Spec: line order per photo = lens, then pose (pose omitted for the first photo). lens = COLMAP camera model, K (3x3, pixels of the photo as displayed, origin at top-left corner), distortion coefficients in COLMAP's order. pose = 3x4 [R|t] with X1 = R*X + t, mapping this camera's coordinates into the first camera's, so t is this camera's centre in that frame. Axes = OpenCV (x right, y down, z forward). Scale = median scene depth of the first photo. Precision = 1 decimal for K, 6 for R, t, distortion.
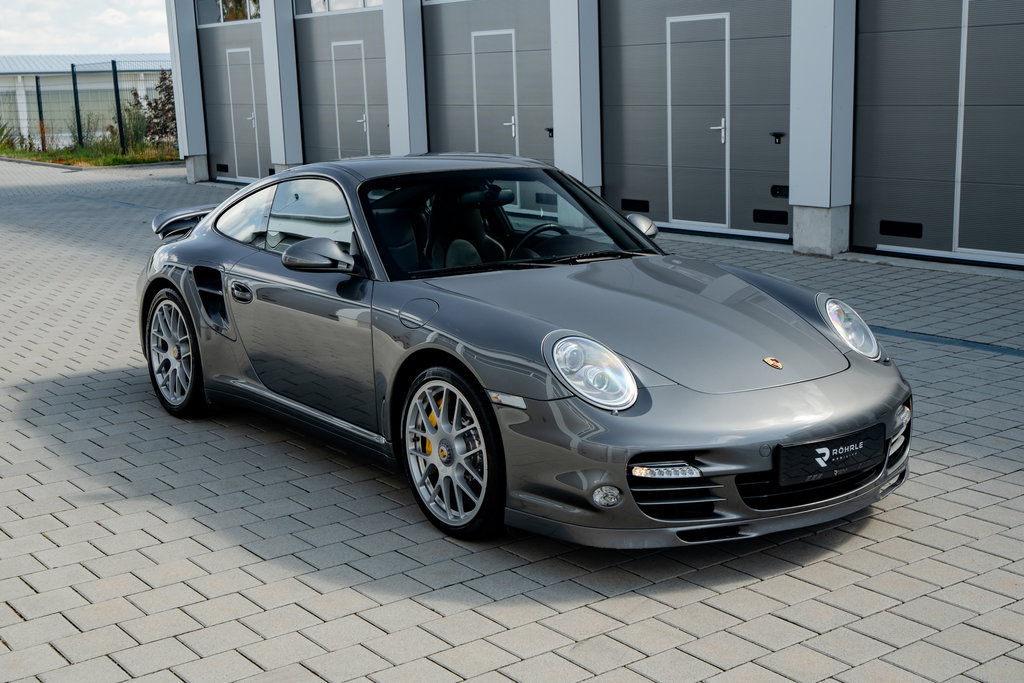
lens RADIAL K [[1244.3, 0, 512.0], [0, 1244.3, 341.5], [0, 0, 1]] dist [0.012712, -0.031808]
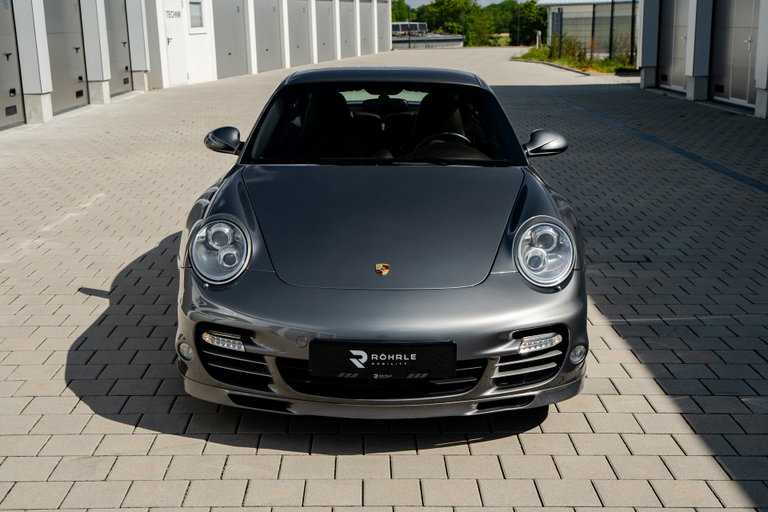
lens RADIAL K [[933.2, 0, 384.0], [0, 933.2, 256.0], [0, 0, 1]] dist [0.012712, -0.031808]
pose [[0.822634, 0.148909, -0.548726, 0.698299], [-0.120044, 0.988827, 0.088374, -0.070060], [0.555755, -0.006828, 0.831318, 0.336466]]
